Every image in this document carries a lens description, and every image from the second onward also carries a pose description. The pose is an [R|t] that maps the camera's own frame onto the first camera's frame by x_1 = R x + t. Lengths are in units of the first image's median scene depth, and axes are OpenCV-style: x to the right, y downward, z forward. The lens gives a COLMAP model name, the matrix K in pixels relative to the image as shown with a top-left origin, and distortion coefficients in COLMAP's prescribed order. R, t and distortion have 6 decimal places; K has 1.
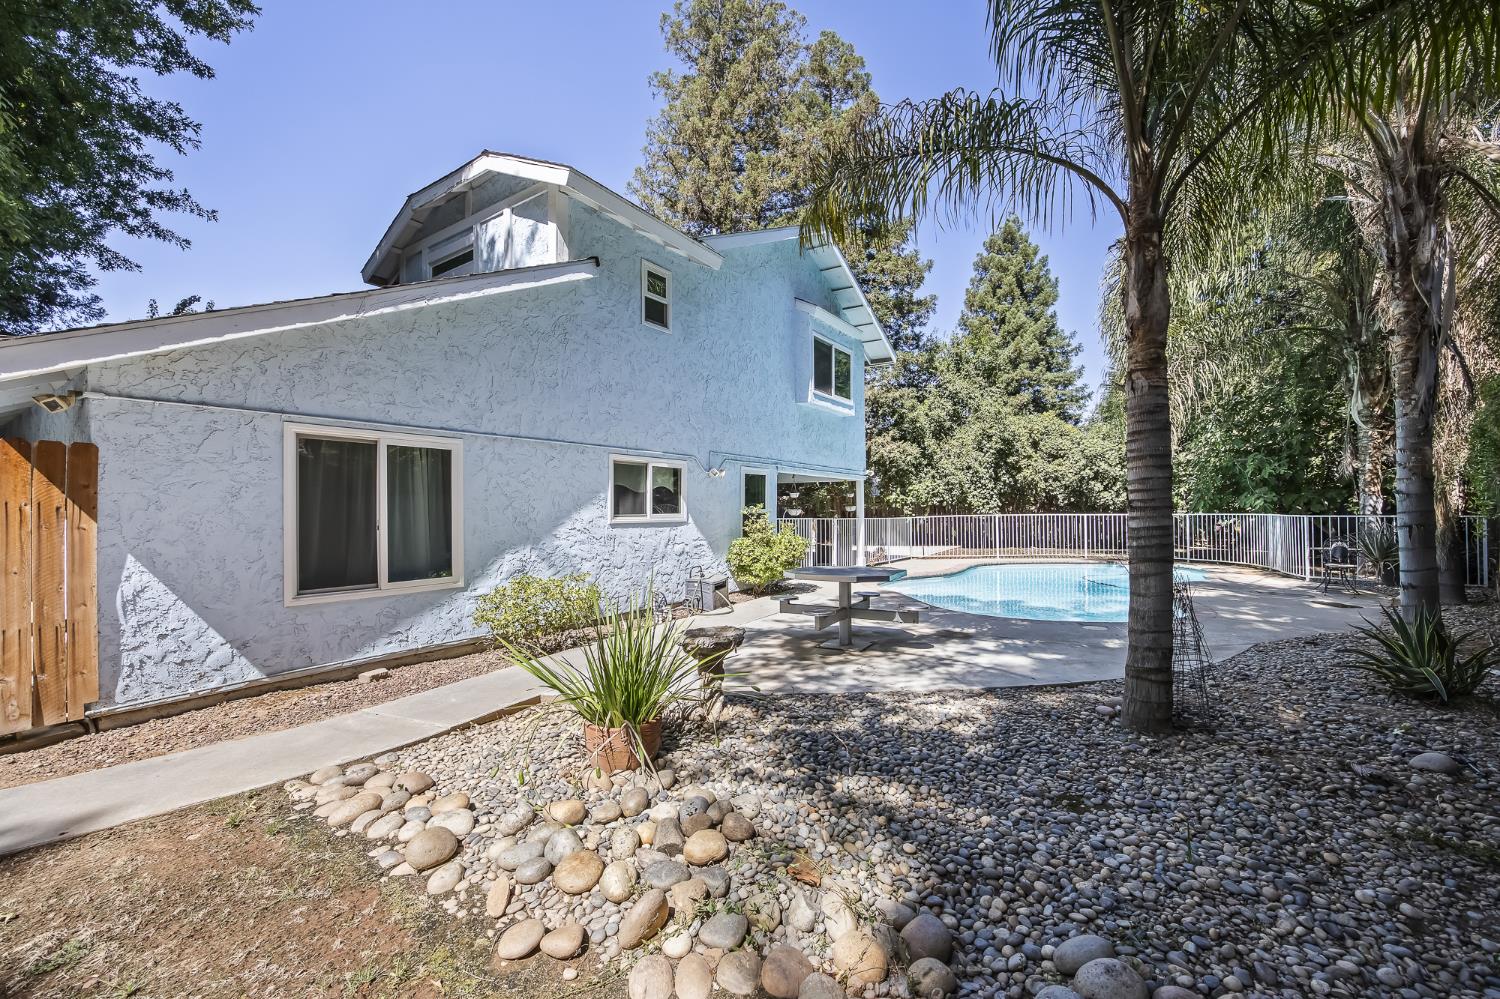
lens RADIAL K [[609.2, 0, 755.3], [0, 609.2, 505.0], [0, 0, 1]] dist [-0.000085, -0.000002]
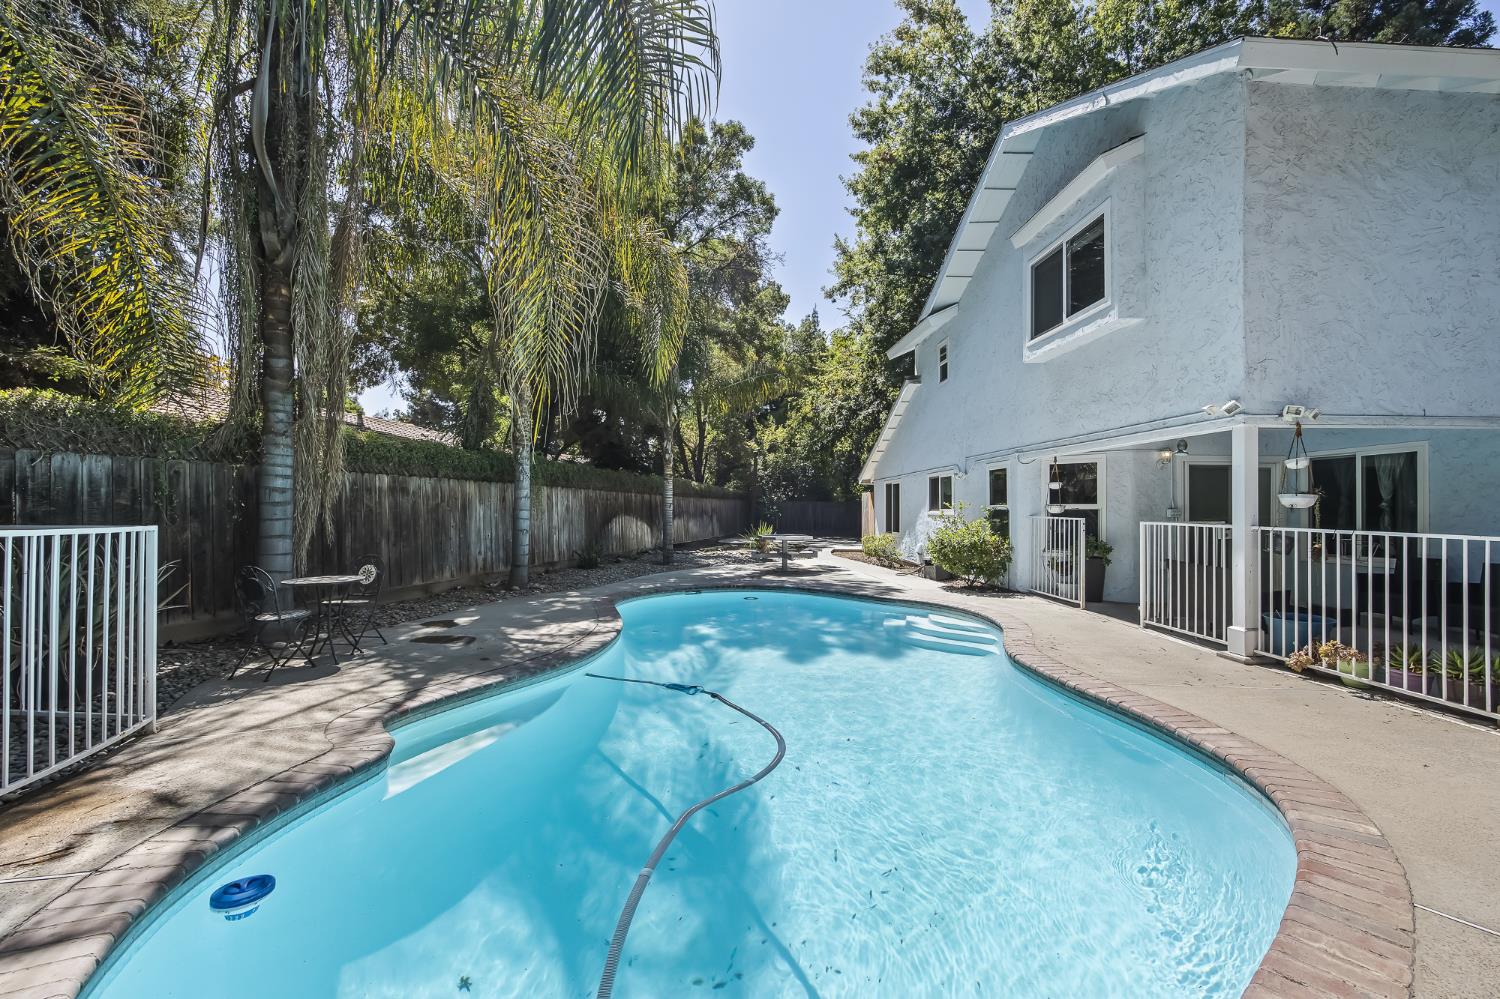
lens RADIAL K [[609.2, 0, 751.9], [0, 609.2, 503.3], [0, 0, 1]] dist [-0.000085, -0.000002]
pose [[-0.793699, 0.000533, -0.608310, 1.060256], [0.009092, 0.999898, -0.010987, 0.011324], [0.608242, -0.014251, -0.793623, 1.818547]]
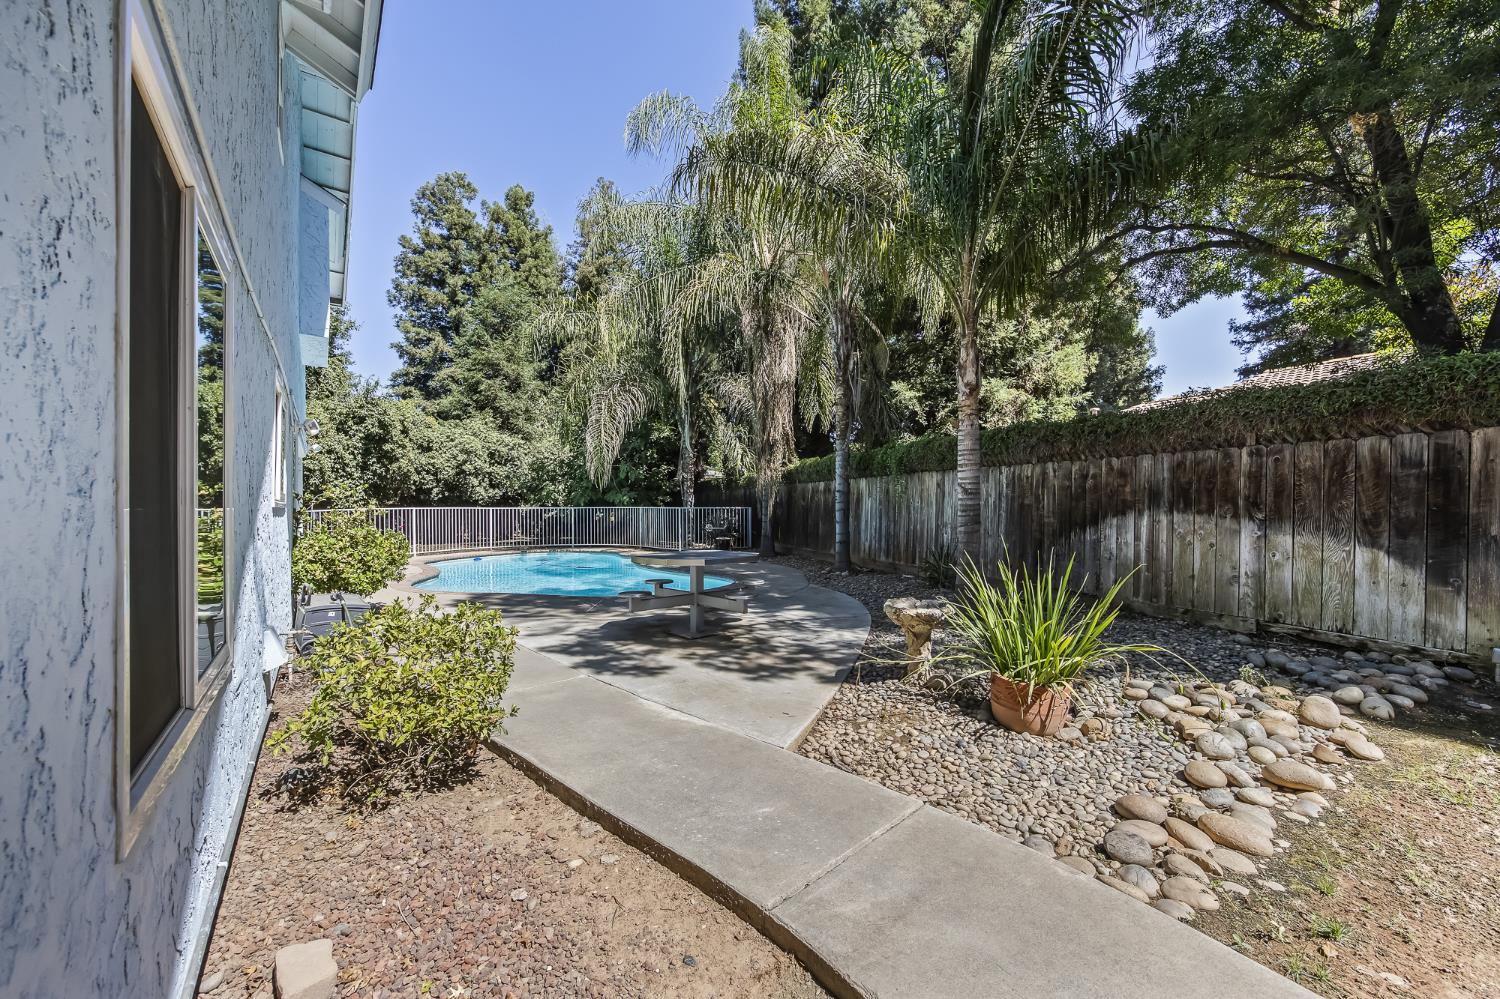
lens RADIAL K [[609.2, 0, 754.6], [0, 609.2, 507.3], [0, 0, 1]] dist [-0.000085, -0.000002]
pose [[0.352979, 0.006752, 0.935607, -0.501954], [-0.010764, 0.999937, -0.003156, 0.024080], [-0.935570, -0.008957, 0.353029, 0.400204]]
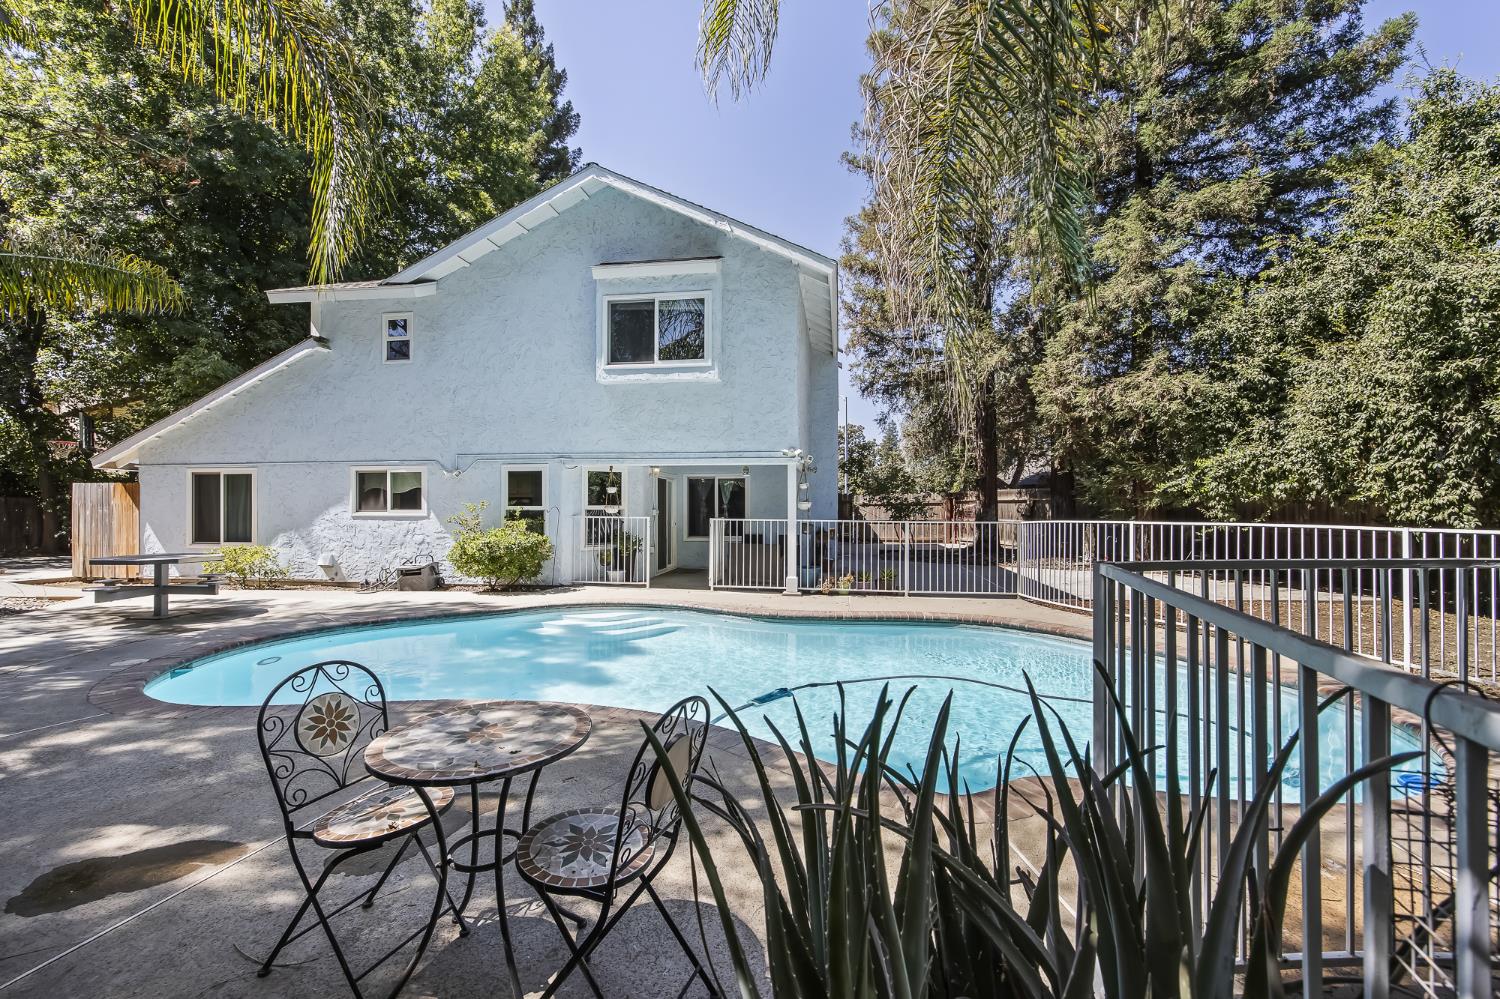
lens RADIAL K [[609.2, 0, 750.1], [0, 609.2, 502.6], [0, 0, 1]] dist [-0.000085, -0.000002]
pose [[0.440850, -0.002515, -0.897577, 1.245252], [0.003701, 0.999993, -0.000985, 0.002741], [0.897573, -0.002888, 0.440856, 1.058161]]
